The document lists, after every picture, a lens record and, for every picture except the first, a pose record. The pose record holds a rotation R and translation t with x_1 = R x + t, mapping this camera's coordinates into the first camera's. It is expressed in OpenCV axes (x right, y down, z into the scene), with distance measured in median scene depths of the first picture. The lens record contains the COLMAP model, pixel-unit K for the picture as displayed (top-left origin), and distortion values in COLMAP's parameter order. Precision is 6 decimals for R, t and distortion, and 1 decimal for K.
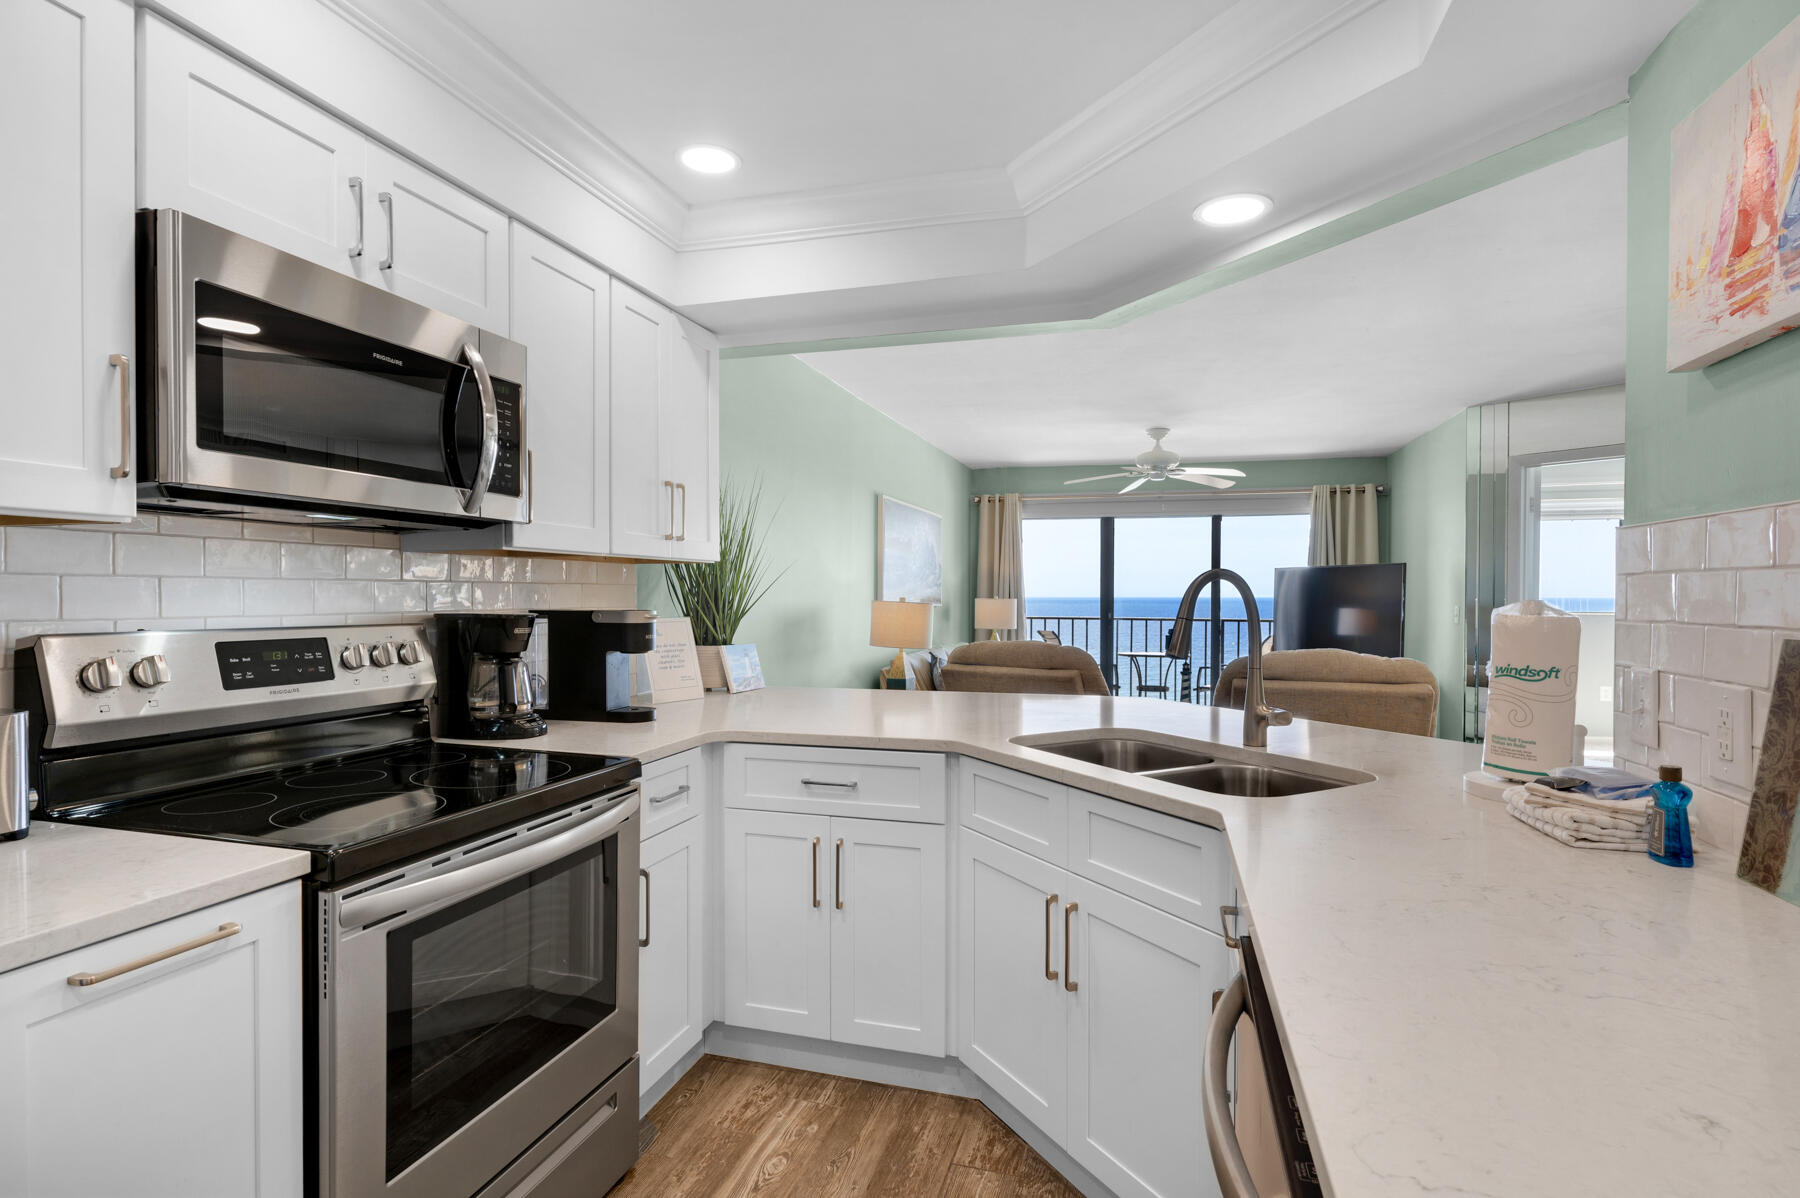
lens RADIAL K [[892.4, 0, 902.8], [0, 892.4, 604.2], [0, 0, 1]] dist [-0.000472, -0.000110]
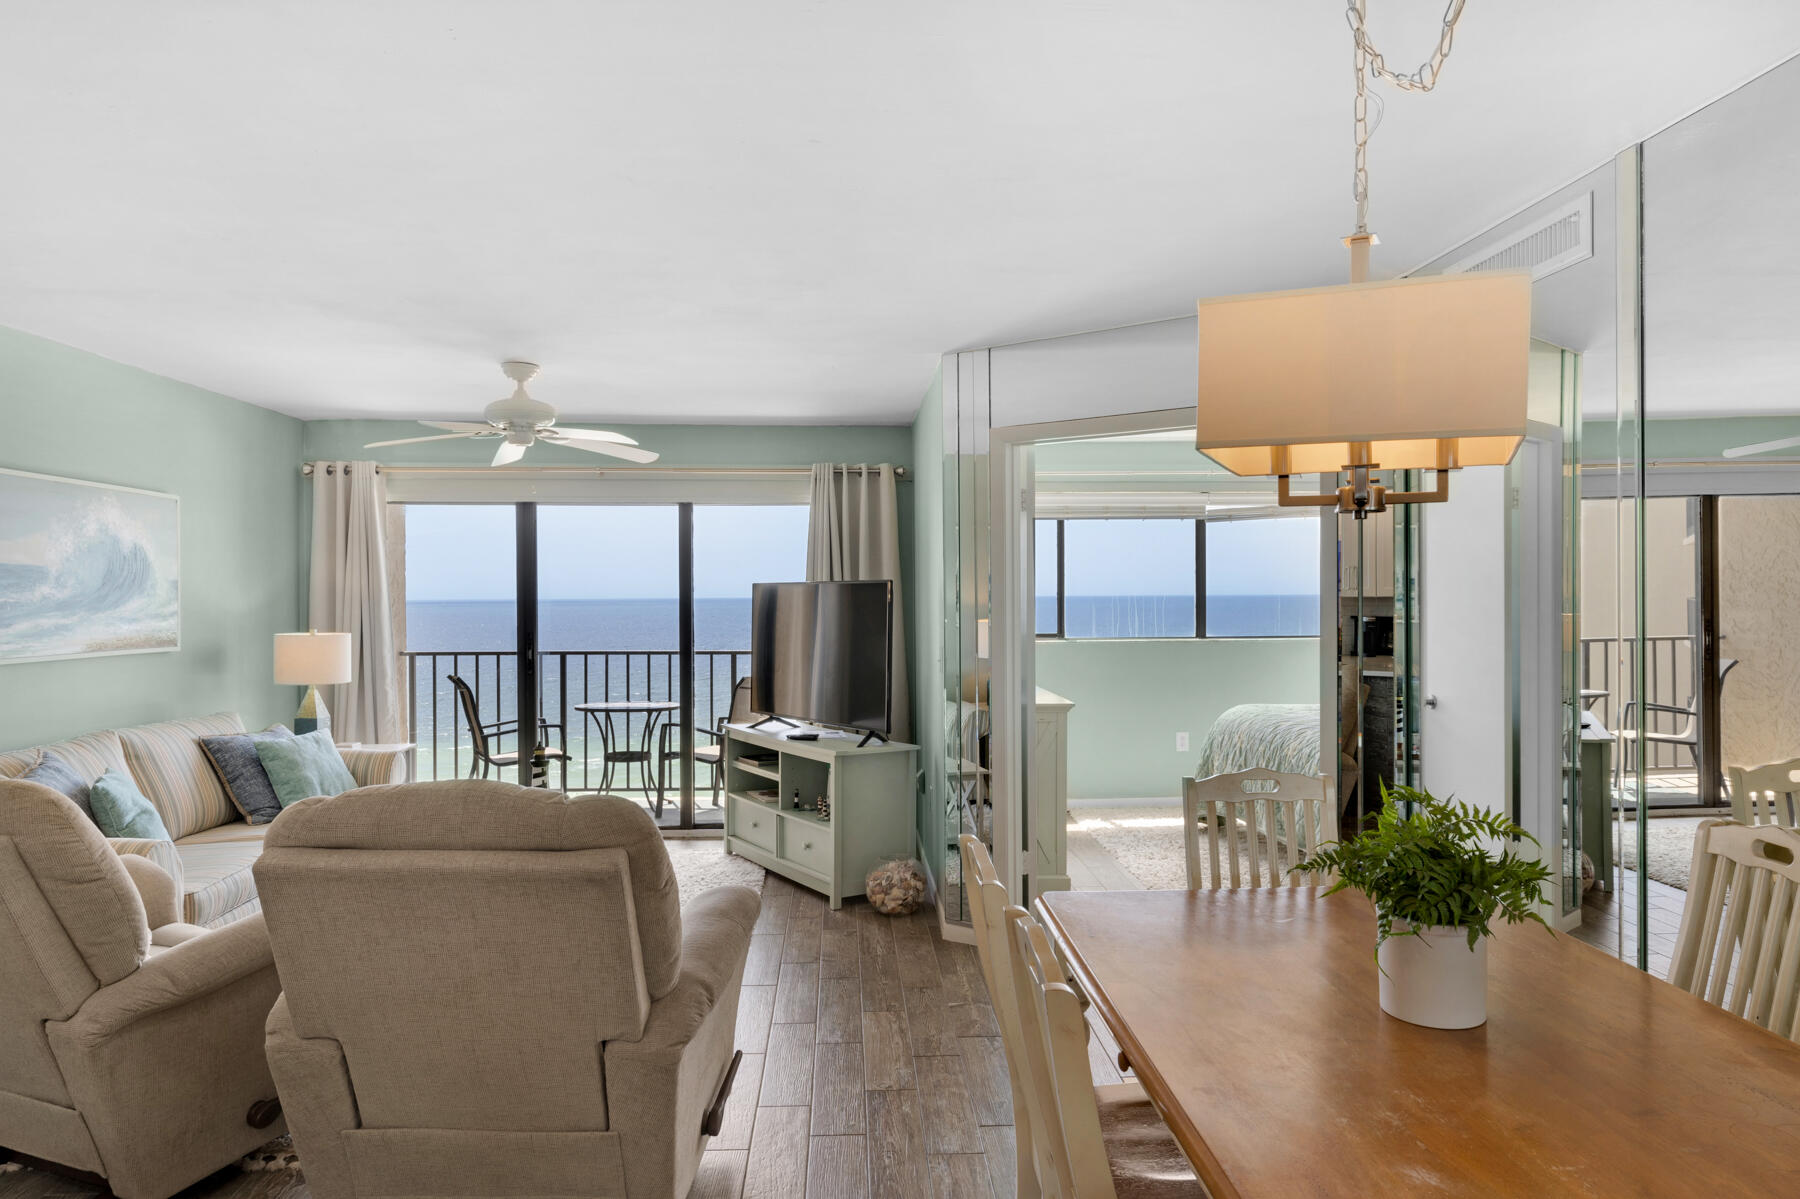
lens RADIAL K [[1138.3, 0, 908.1], [0, 1138.3, 598.6], [0, 0, 1]] dist [-0.001702, 0.005777]
pose [[0.942851, -0.007955, 0.333119, 0.225241], [0.010512, 0.999927, -0.005874, -0.021000], [-0.333048, 0.009040, 0.942867, 0.136284]]
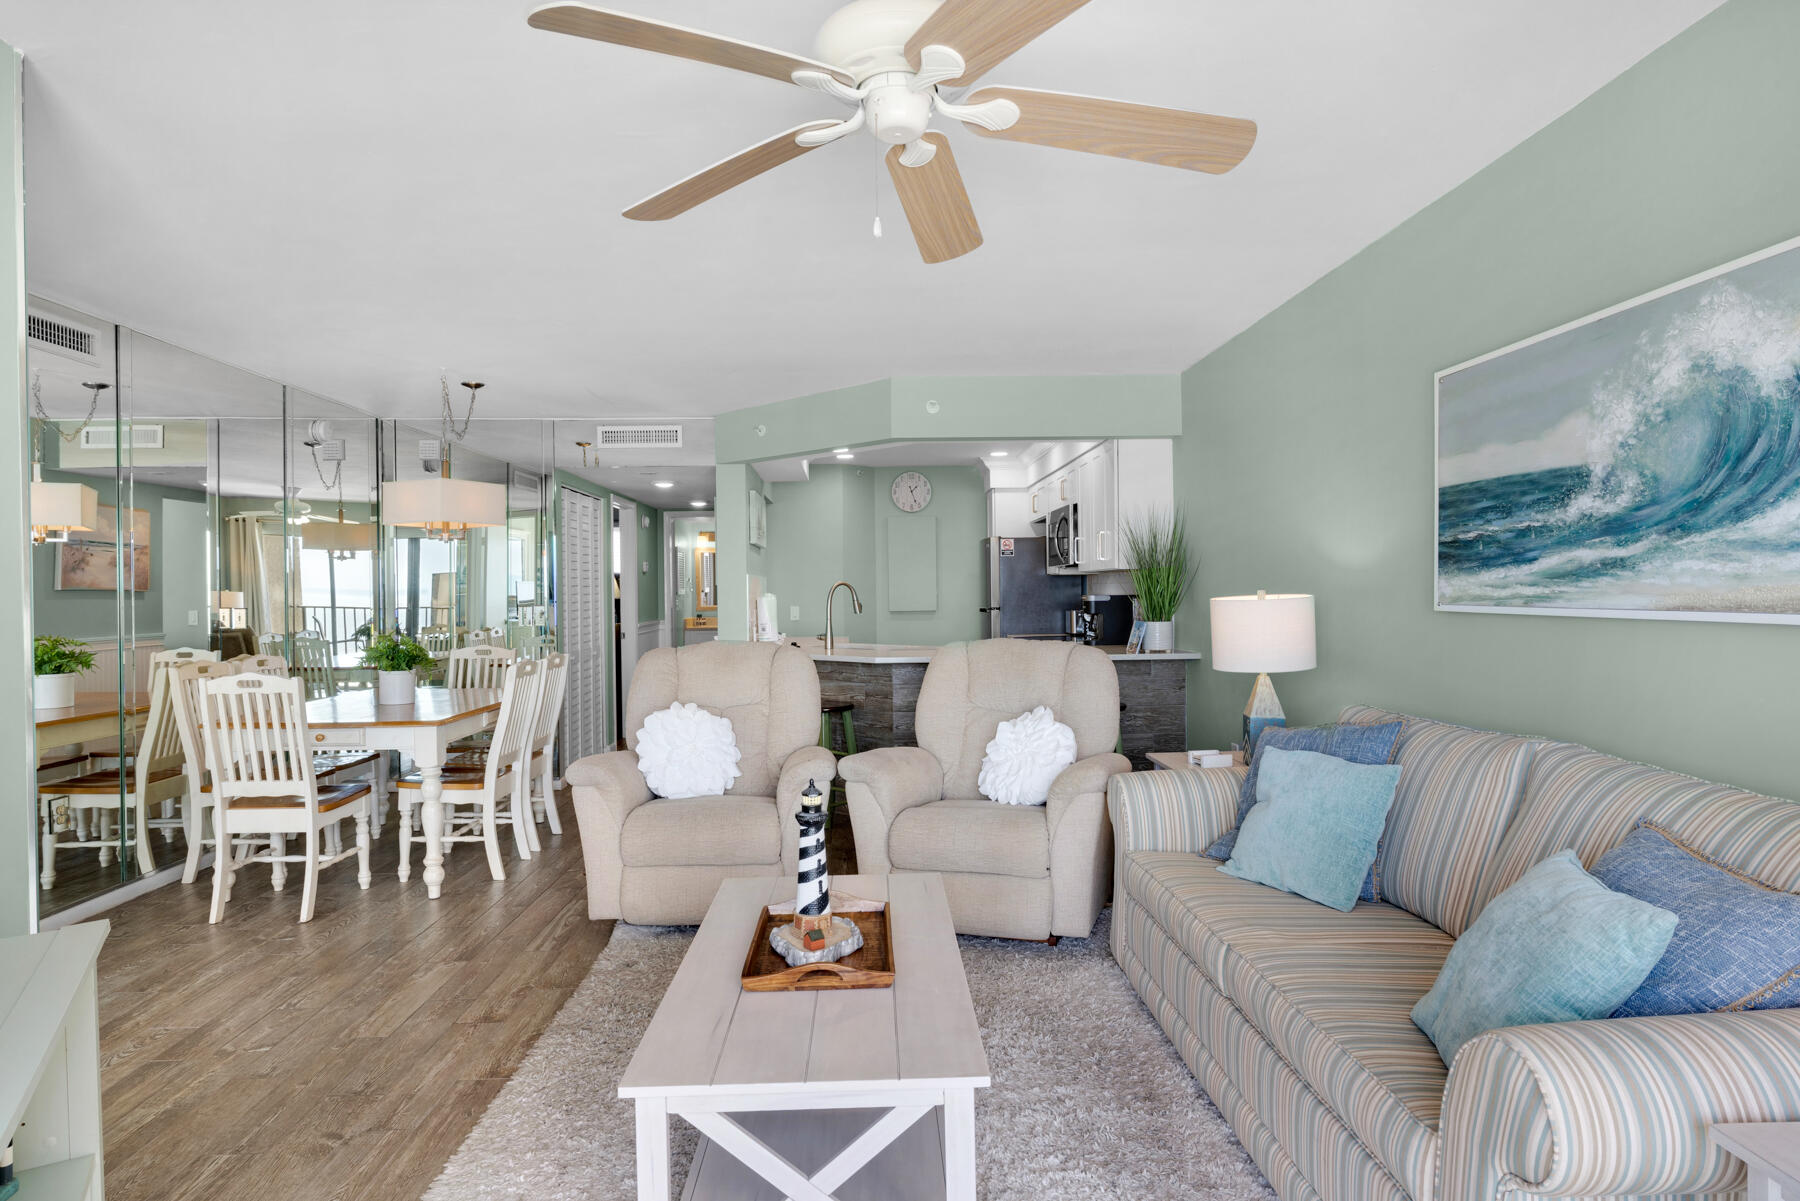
lens RADIAL K [[990.5, 0, 905.2], [0, 990.5, 593.2], [0, 0, 1]] dist [0.000981, -0.000618]
pose [[-0.947627, 0.011106, -0.319185, 0.306877], [0.006757, 0.999869, 0.014729, -0.011093], [0.319307, 0.011801, -0.947578, 1.041204]]
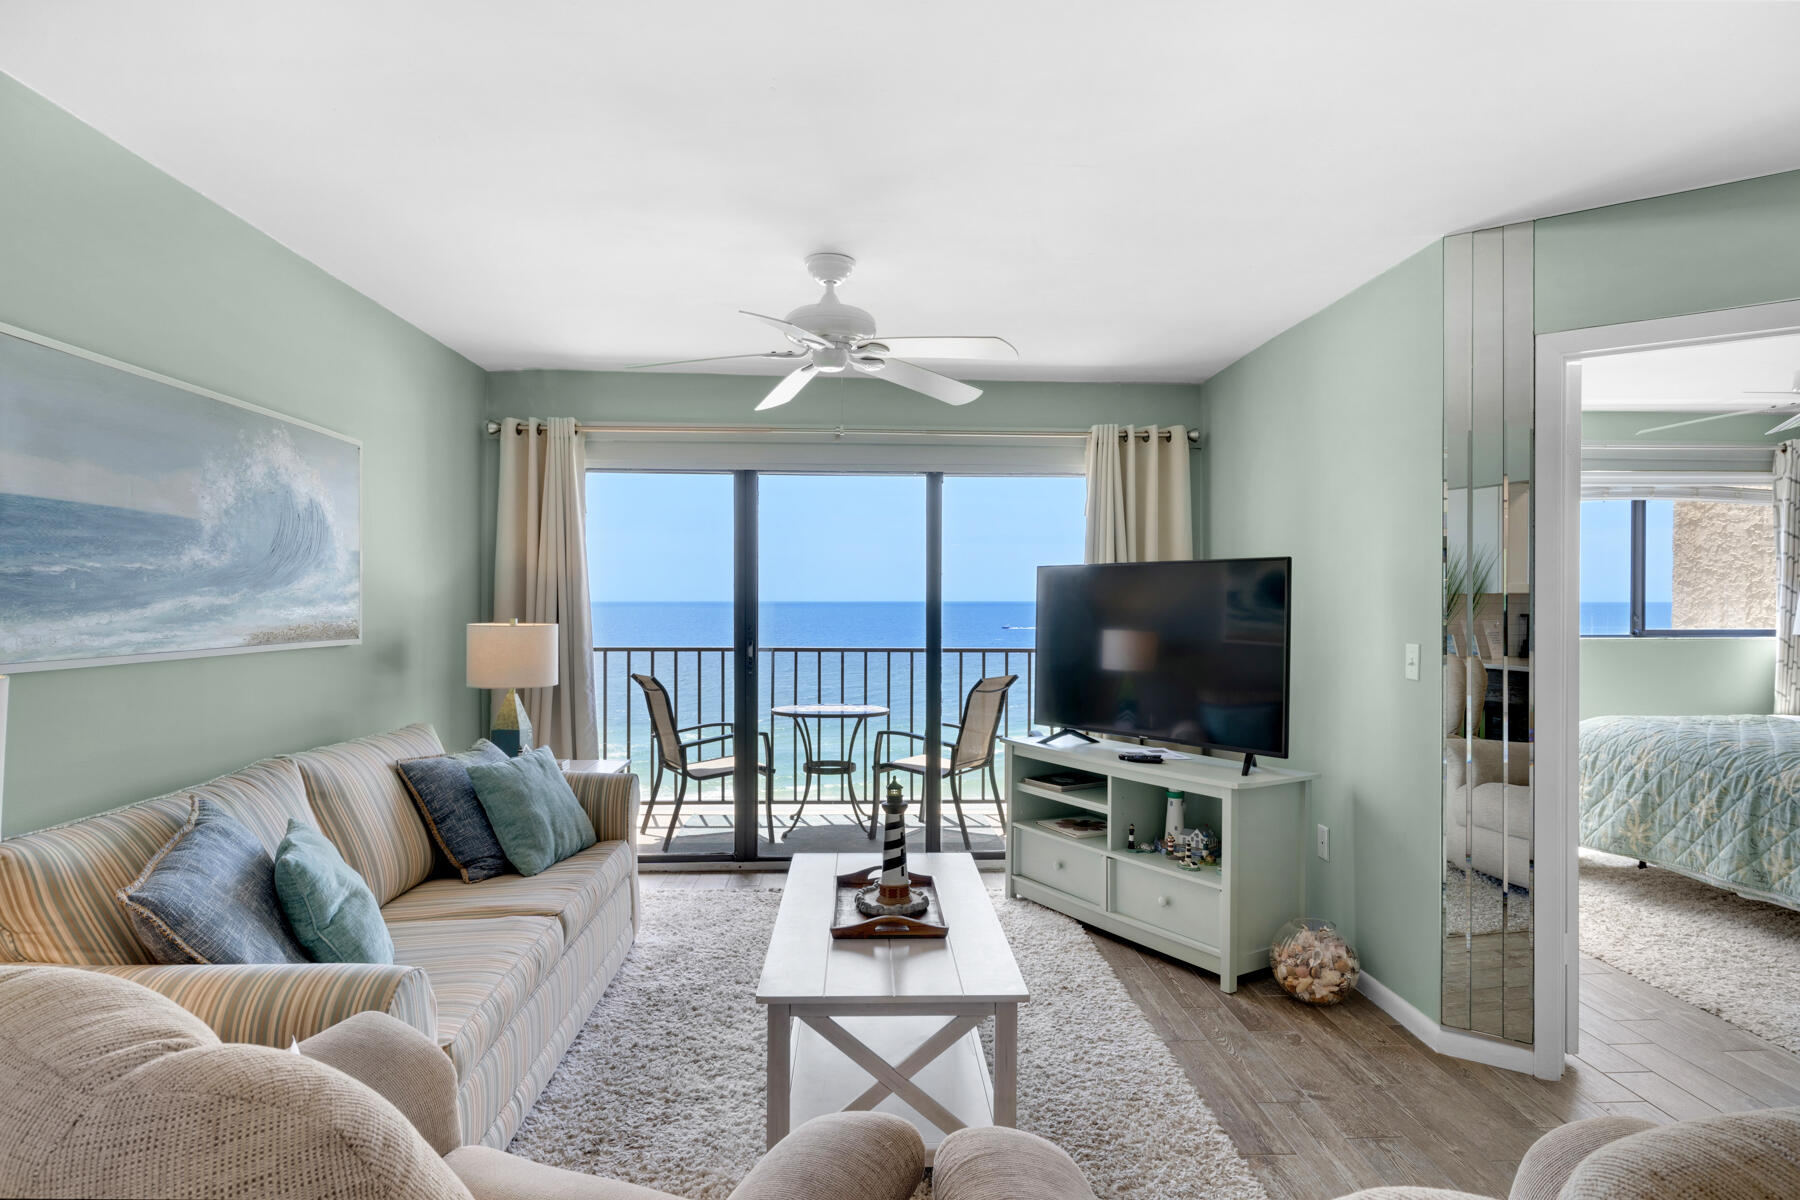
lens RADIAL K [[990.5, 0, 902.6], [0, 990.5, 600.6], [0, 0, 1]] dist [0.000981, -0.000618]
pose [[0.943766, -0.001894, 0.330609, 0.124611], [0.005057, 0.999949, -0.008709, -0.013109], [-0.330576, 0.009892, 0.943728, 0.415659]]
